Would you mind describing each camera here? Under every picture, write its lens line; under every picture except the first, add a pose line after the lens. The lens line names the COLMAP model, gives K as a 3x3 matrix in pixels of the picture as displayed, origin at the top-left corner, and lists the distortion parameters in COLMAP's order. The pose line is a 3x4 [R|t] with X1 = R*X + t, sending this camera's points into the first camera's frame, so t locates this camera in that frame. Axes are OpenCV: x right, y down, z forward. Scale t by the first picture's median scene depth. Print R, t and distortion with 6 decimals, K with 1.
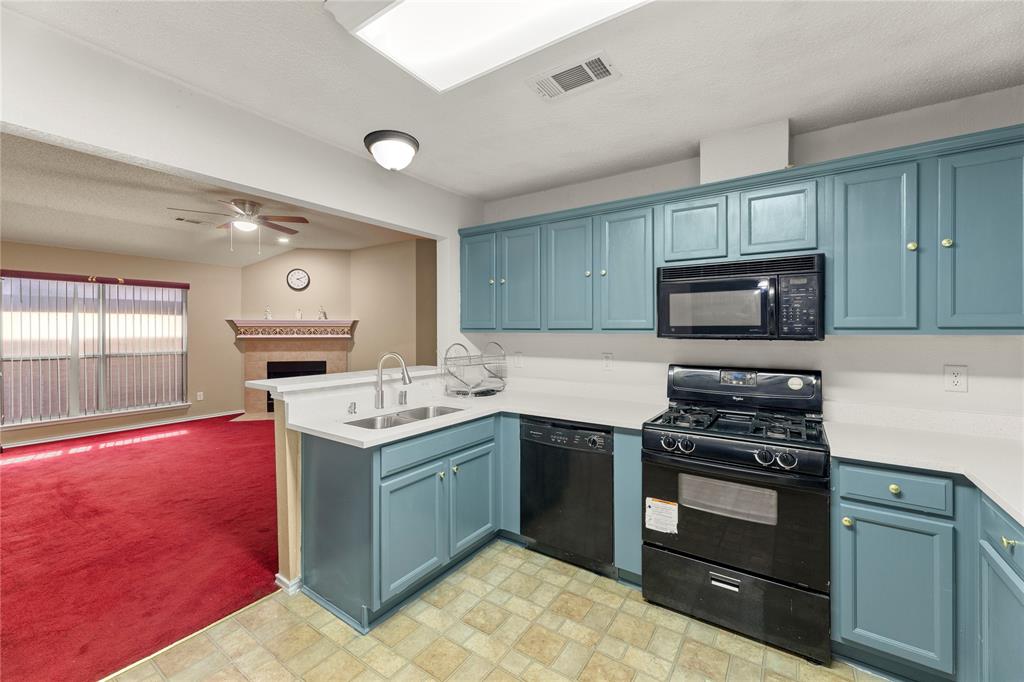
lens RADIAL K [[419.3, 0, 509.3], [0, 419.3, 327.4], [0, 0, 1]] dist [0.004815, 0.000175]
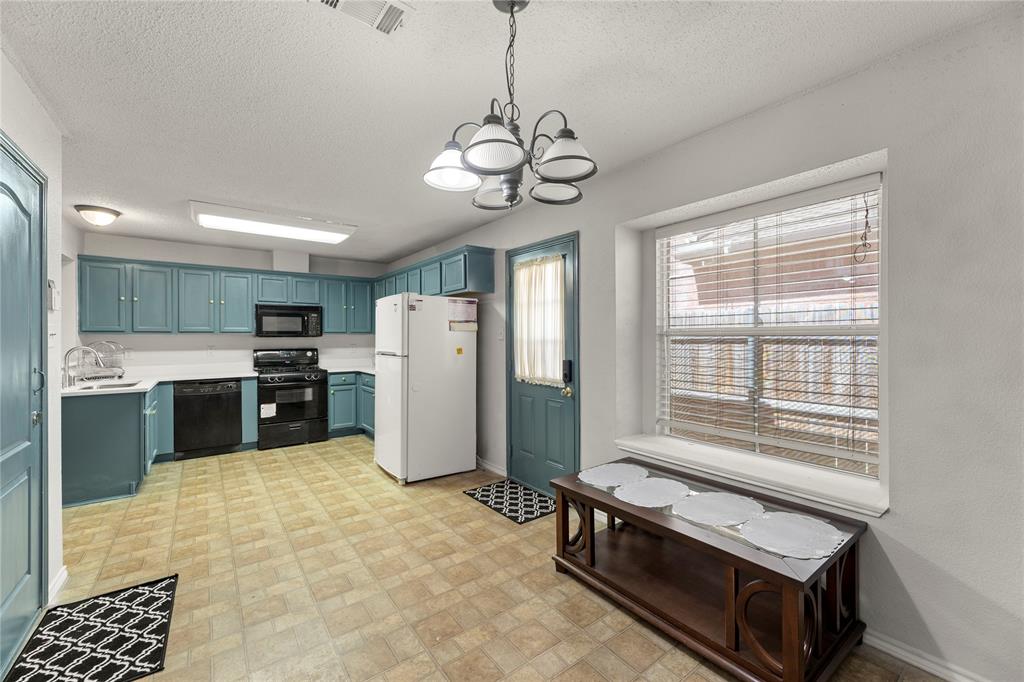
lens RADIAL K [[419.3, 0, 512.4], [0, 419.3, 342.1], [0, 0, 1]] dist [0.004815, 0.000175]
pose [[0.300524, -0.000395, 0.953774, -1.380724], [0.004652, 0.999989, -0.001052, 0.065292], [-0.953763, 0.004754, 0.300522, -0.958290]]
